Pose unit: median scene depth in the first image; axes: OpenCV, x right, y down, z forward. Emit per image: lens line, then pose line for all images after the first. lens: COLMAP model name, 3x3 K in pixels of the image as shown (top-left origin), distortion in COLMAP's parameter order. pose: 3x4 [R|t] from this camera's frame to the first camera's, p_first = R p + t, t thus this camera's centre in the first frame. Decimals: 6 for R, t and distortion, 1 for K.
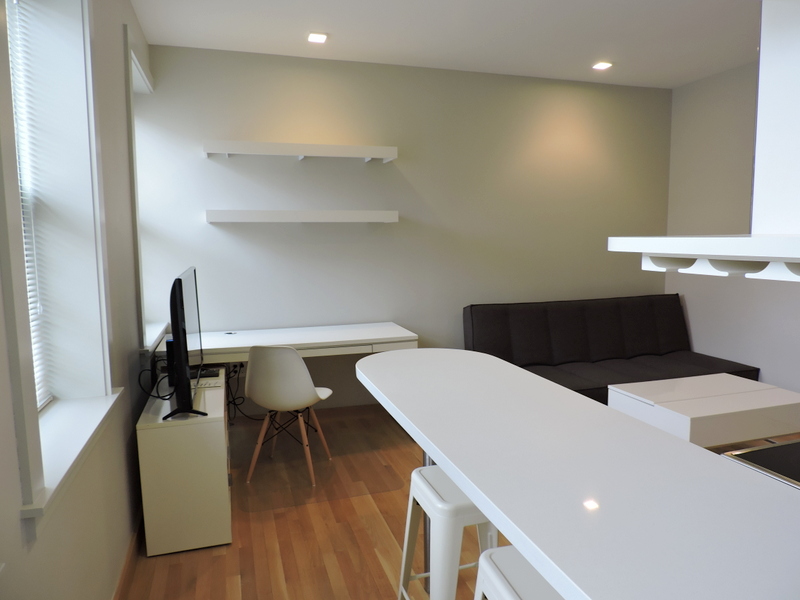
lens RADIAL K [[577.2, 0, 410.6], [0, 577.2, 300.0], [0, 0, 1]] dist [-0.012847, -0.007014]
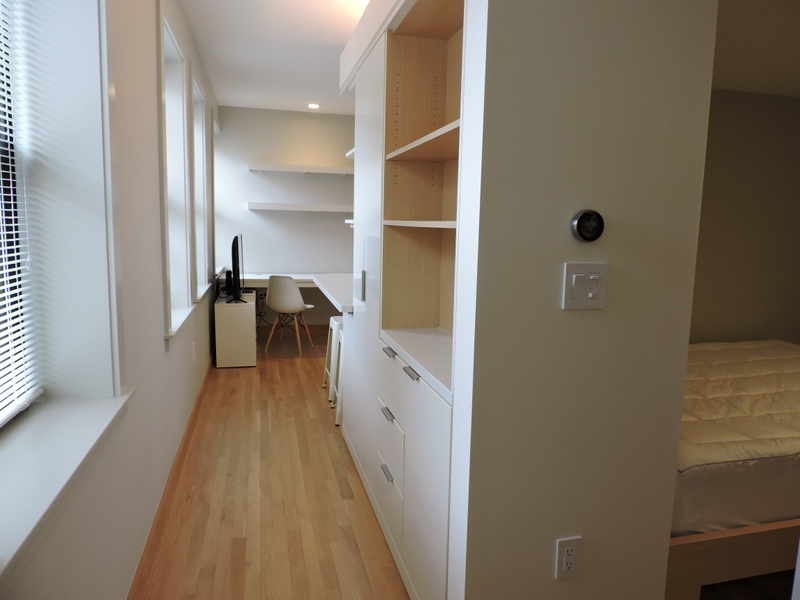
lens RADIAL K [[560.8, 0, 400.3], [0, 560.8, 314.8], [0, 0, 1]] dist [-0.000913, -0.000591]
pose [[0.997307, 0.048727, -0.054810, 0.246316], [-0.046151, 0.997812, 0.047333, 0.094944], [0.056996, -0.044676, 0.997374, -0.781889]]
